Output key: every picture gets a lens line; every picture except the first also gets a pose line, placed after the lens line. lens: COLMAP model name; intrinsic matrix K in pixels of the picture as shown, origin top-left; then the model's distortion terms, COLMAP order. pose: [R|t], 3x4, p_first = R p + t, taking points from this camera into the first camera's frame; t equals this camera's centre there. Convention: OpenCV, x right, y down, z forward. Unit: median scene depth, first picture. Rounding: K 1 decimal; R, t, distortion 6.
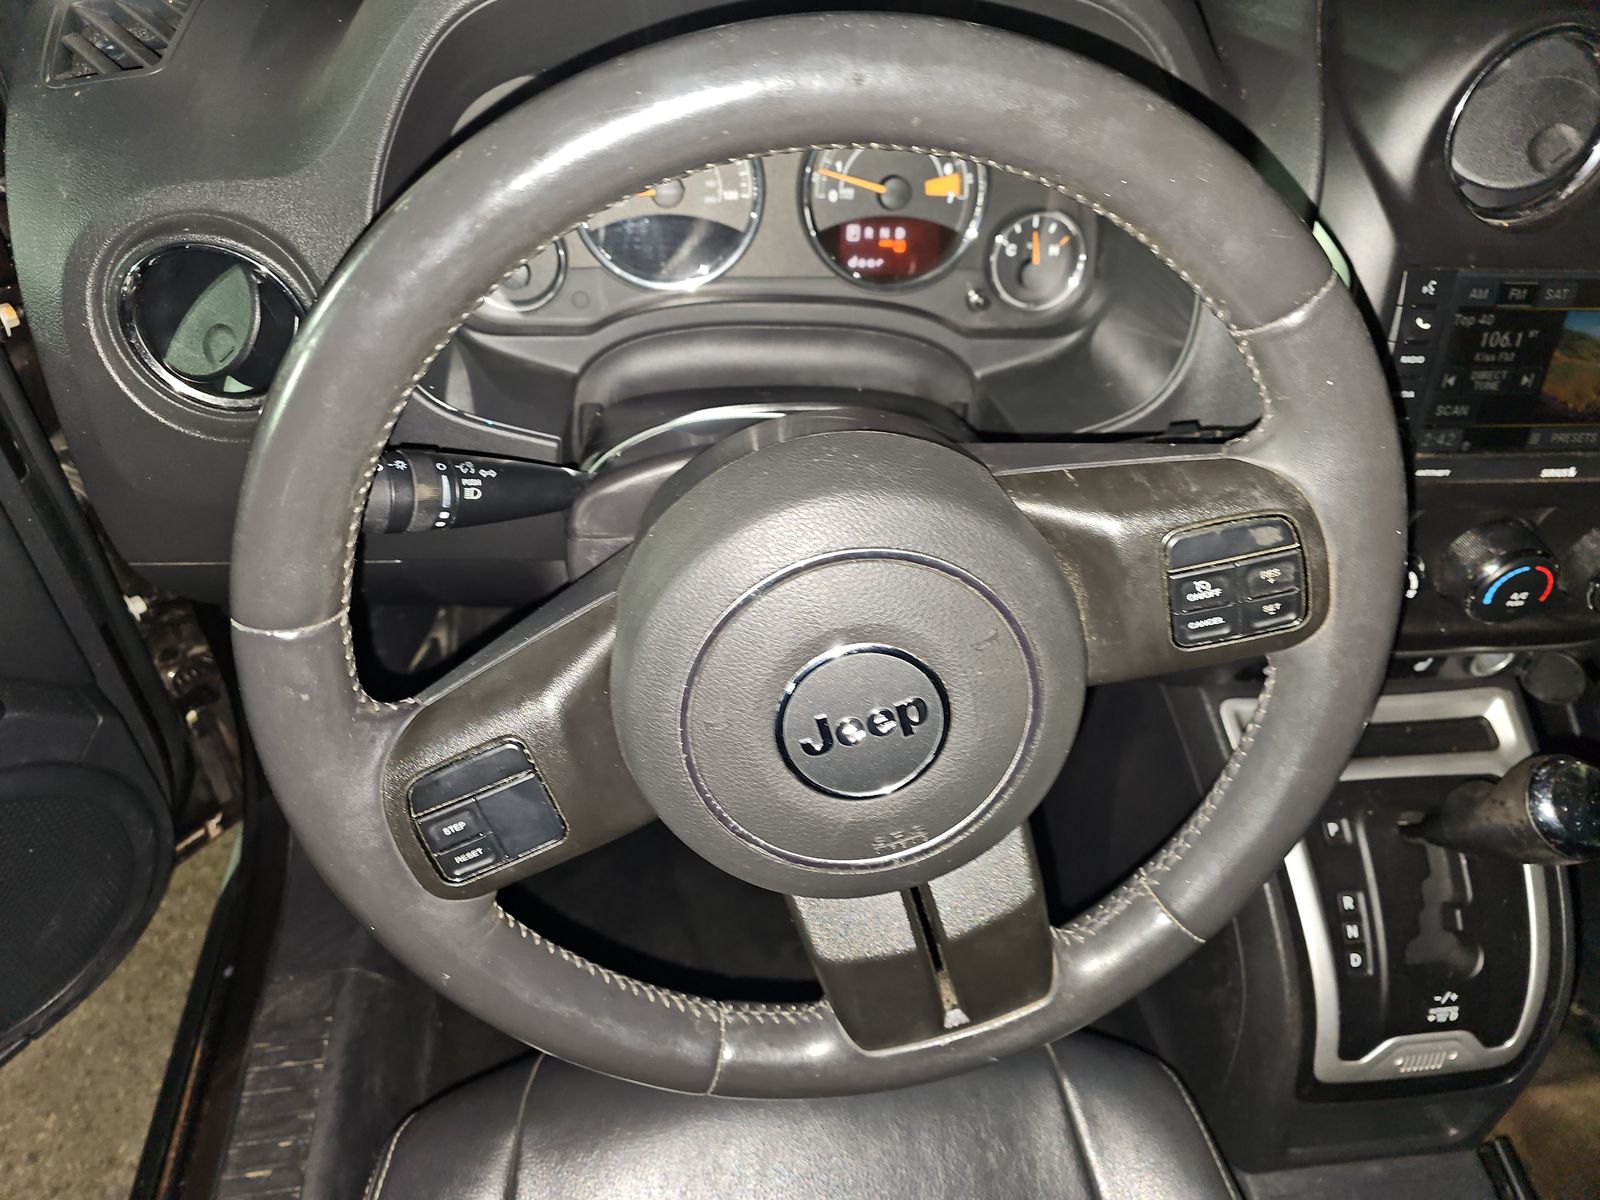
lens RADIAL K [[1063.6, 0, 798.5], [0, 1063.6, 593.3], [0, 0, 1]] dist [0.014528, -0.024717]
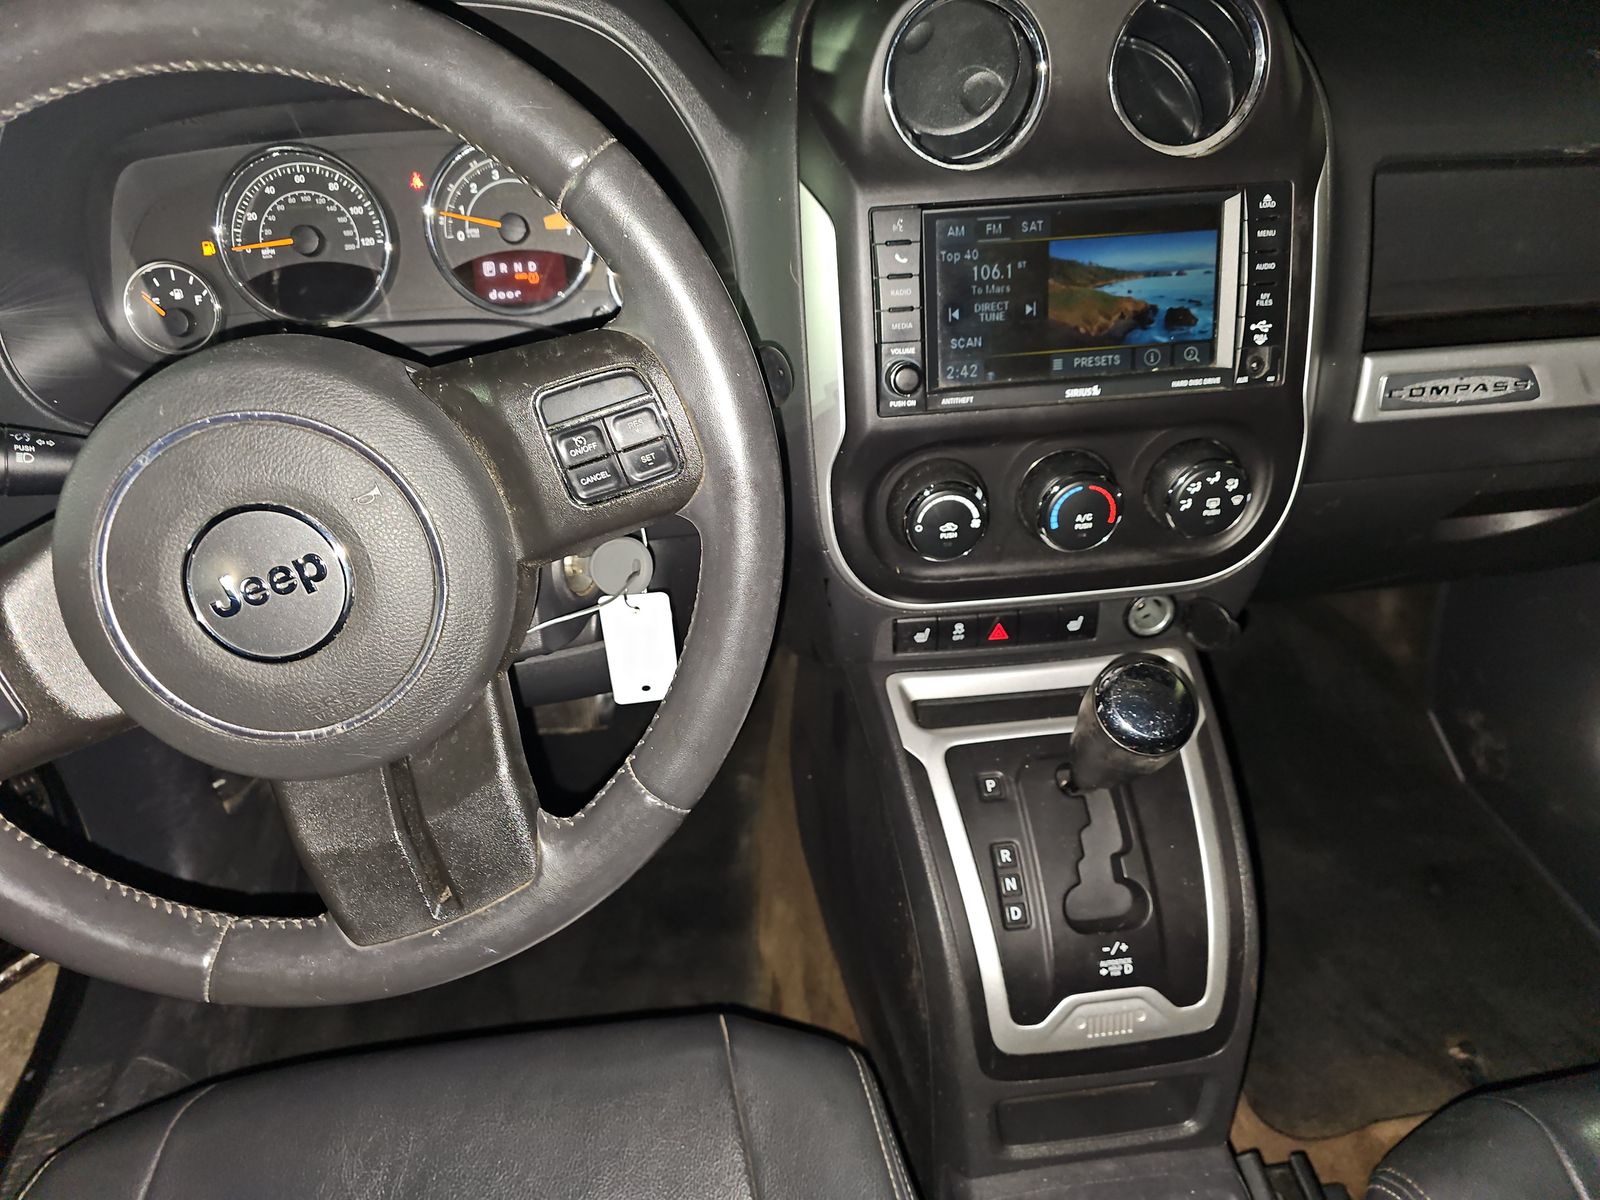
lens RADIAL K [[1063.6, 0, 796.6], [0, 1063.6, 602.4], [0, 0, 1]] dist [0.014528, -0.024717]
pose [[0.996360, -0.077306, -0.035915, 0.399511], [0.069896, 0.982105, -0.174884, 0.231851], [0.048792, 0.171737, 0.983934, -0.027252]]
